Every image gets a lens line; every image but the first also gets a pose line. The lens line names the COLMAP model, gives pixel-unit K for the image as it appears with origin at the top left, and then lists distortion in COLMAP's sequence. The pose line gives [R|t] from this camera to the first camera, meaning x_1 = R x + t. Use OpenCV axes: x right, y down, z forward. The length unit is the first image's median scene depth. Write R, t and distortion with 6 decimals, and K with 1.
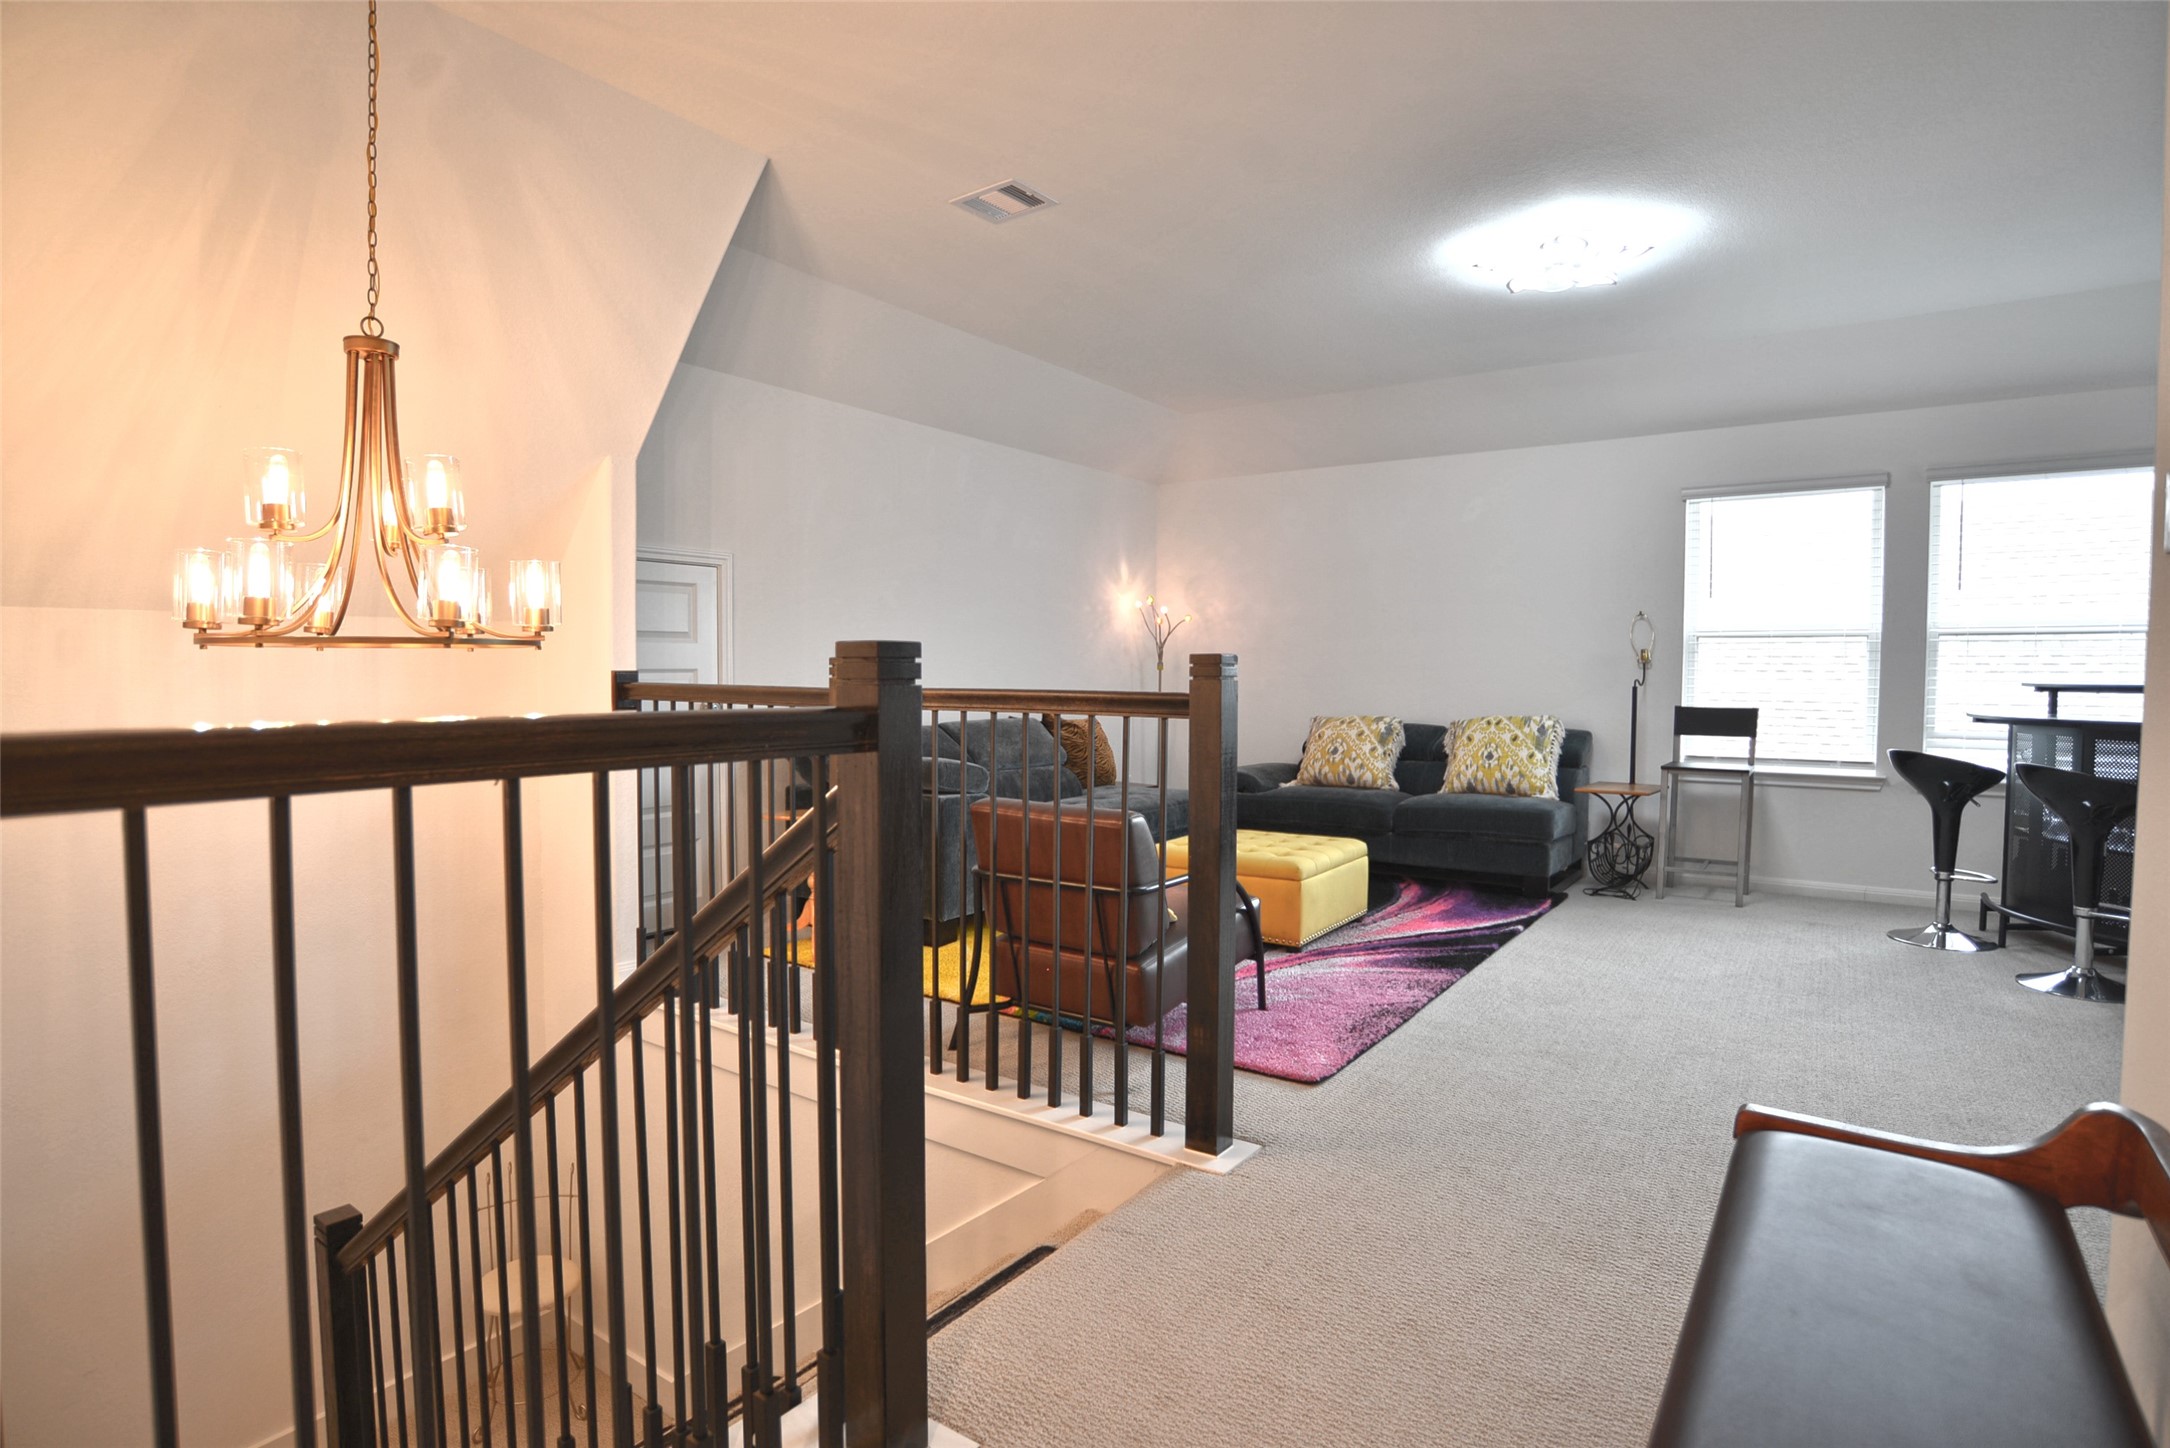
lens RADIAL K [[1117.4, 0, 1088.6], [0, 1117.4, 726.3], [0, 0, 1]] dist [-0.066329, 0.024172]
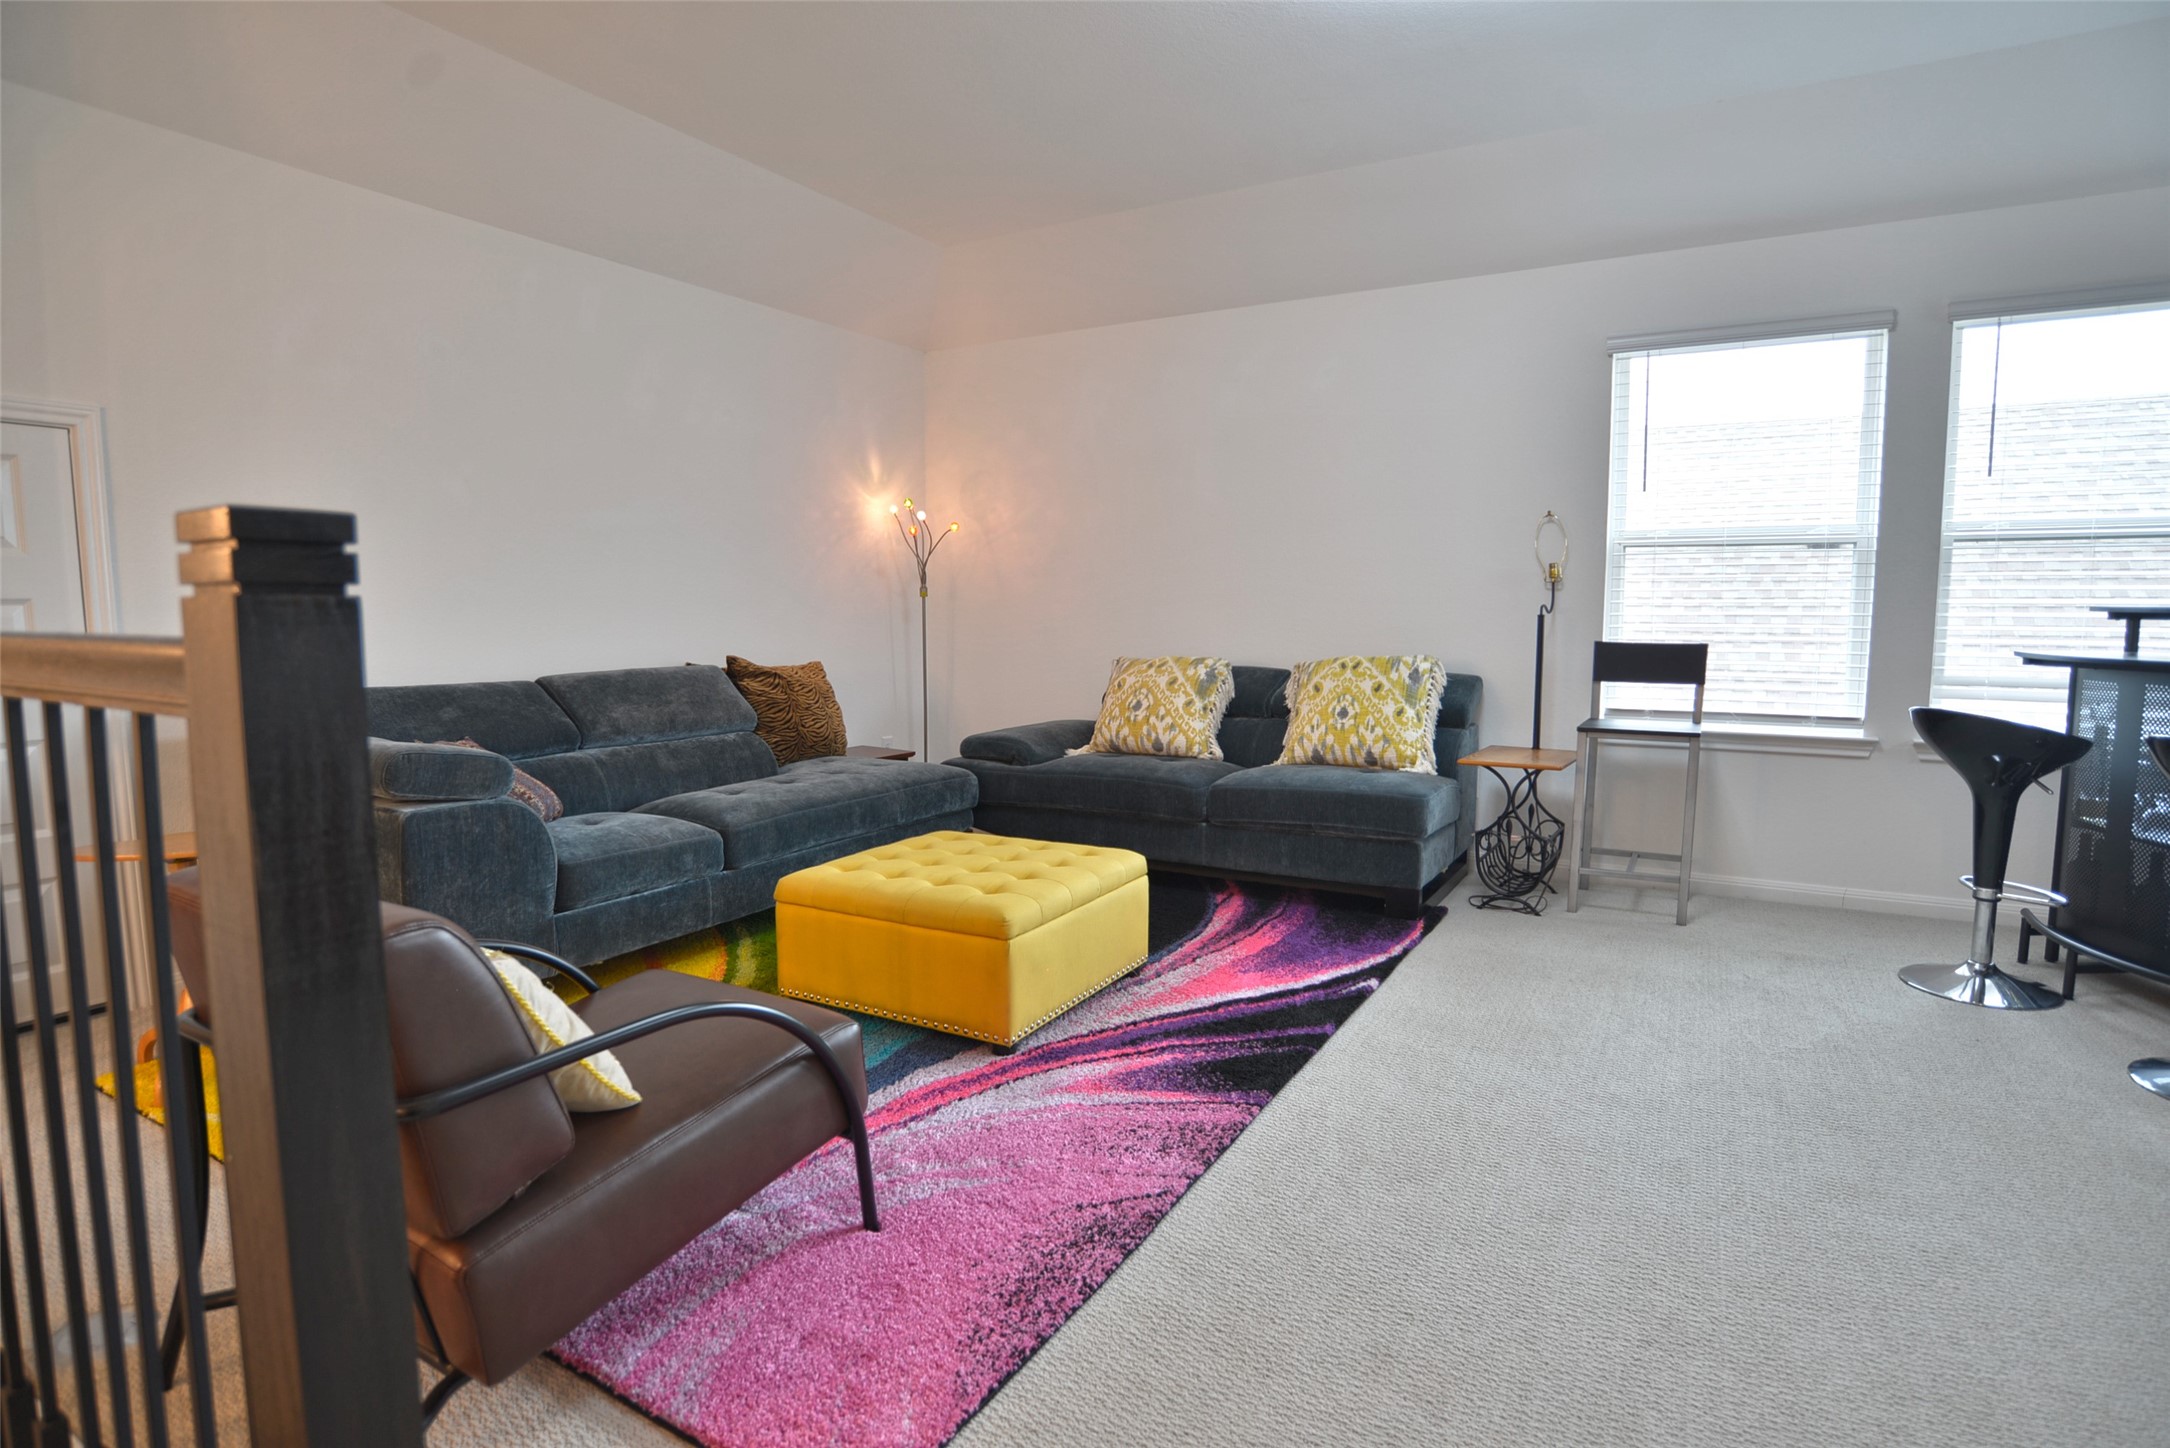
lens RADIAL K [[1117.4, 0, 1091.6], [0, 1117.4, 725.7], [0, 0, 1]] dist [-0.066329, 0.024172]
pose [[0.995833, -0.015134, 0.089937, 0.150854], [0.009883, 0.998236, 0.058546, -0.009643], [-0.090664, -0.057414, 0.994225, 0.332958]]
